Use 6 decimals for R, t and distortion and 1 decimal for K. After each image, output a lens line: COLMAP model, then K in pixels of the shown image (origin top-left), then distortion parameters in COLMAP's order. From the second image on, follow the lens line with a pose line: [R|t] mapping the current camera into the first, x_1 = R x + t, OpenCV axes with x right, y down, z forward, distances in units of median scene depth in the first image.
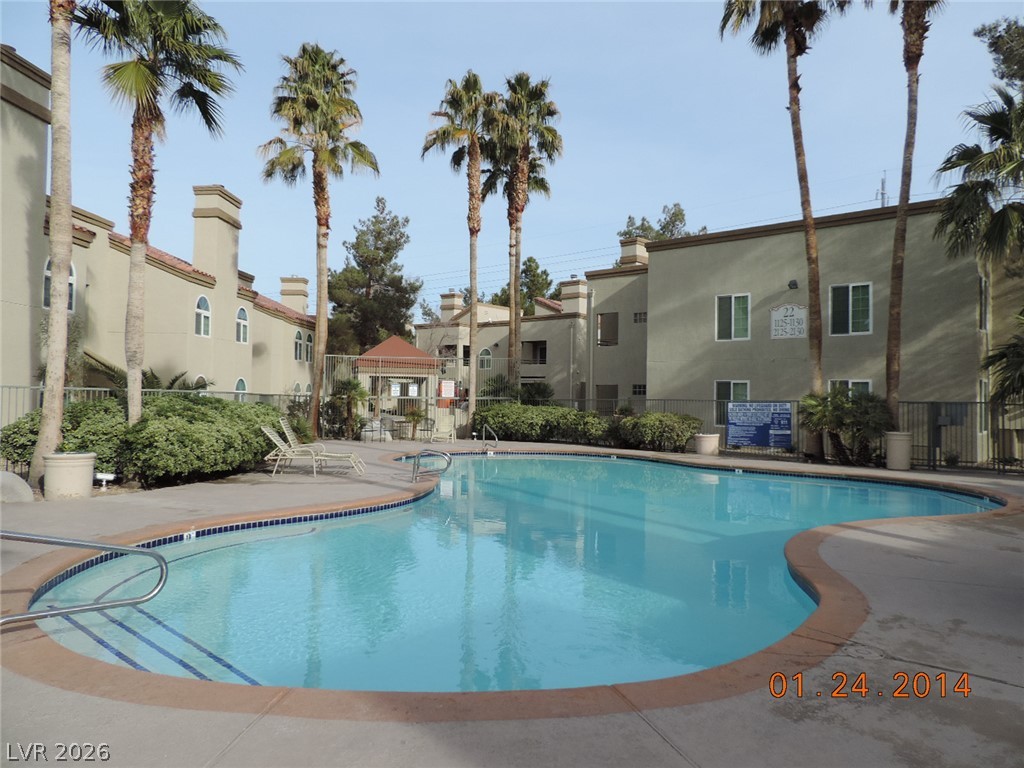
lens RADIAL K [[743.6, 0, 512.0], [0, 743.6, 384.0], [0, 0, 1]] dist [0.003817, 0.003336]
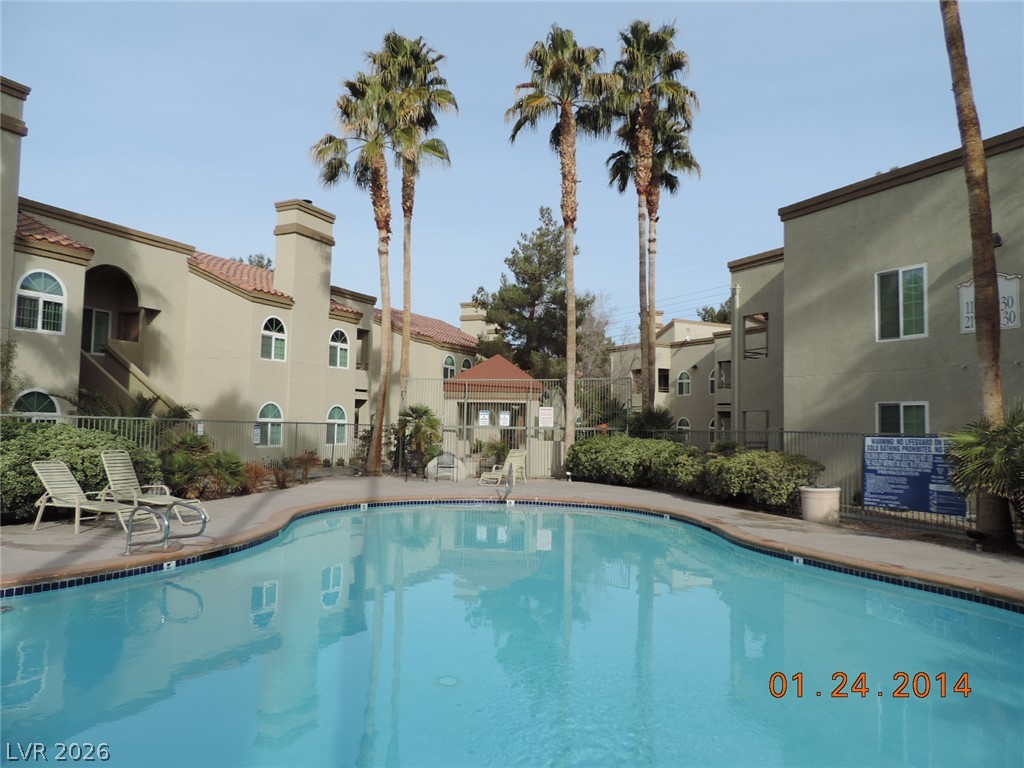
lens RADIAL K [[737.0, 0, 512.0], [0, 737.0, 384.0], [0, 0, 1]] dist [-0.011582, 0.003826]
pose [[0.923327, -0.018383, -0.383575, 0.211709], [0.002200, 0.999090, -0.042585, 0.005439], [0.384009, 0.038476, 0.922527, 0.267255]]
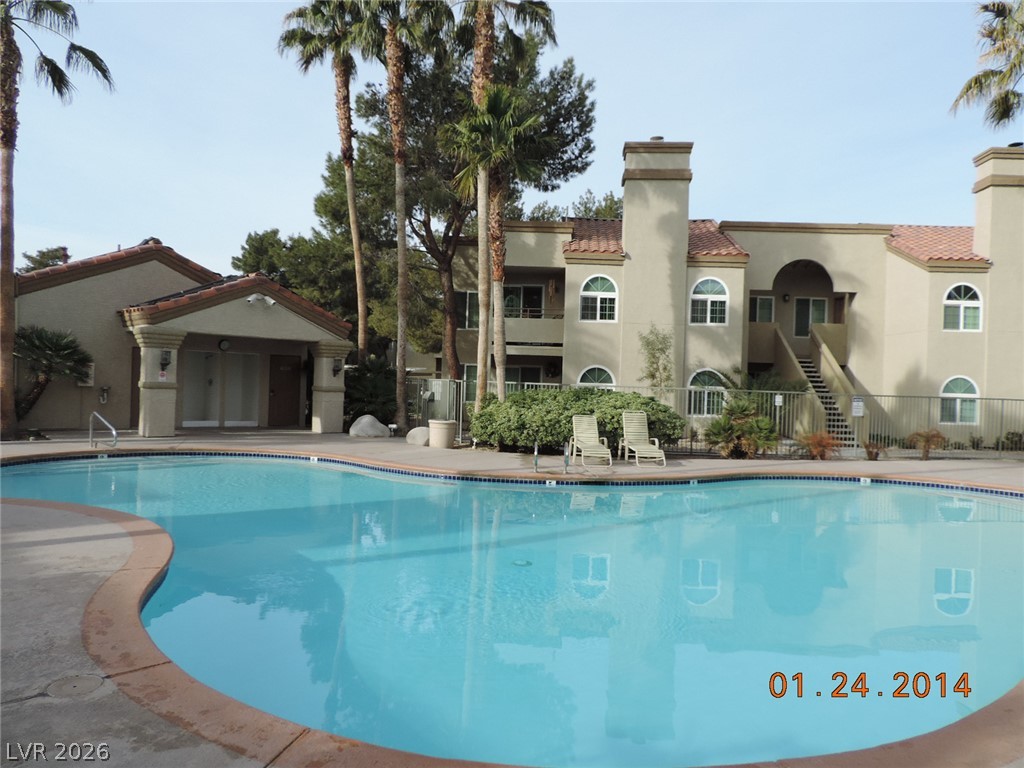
lens RADIAL K [[737.0, 0, 512.0], [0, 737.0, 384.0], [0, 0, 1]] dist [-0.011582, 0.003826]
pose [[-0.012927, -0.013554, -0.999825, 0.437416], [-0.007697, 0.999880, -0.013455, 0.012420], [0.999887, 0.007522, -0.013030, 0.491675]]
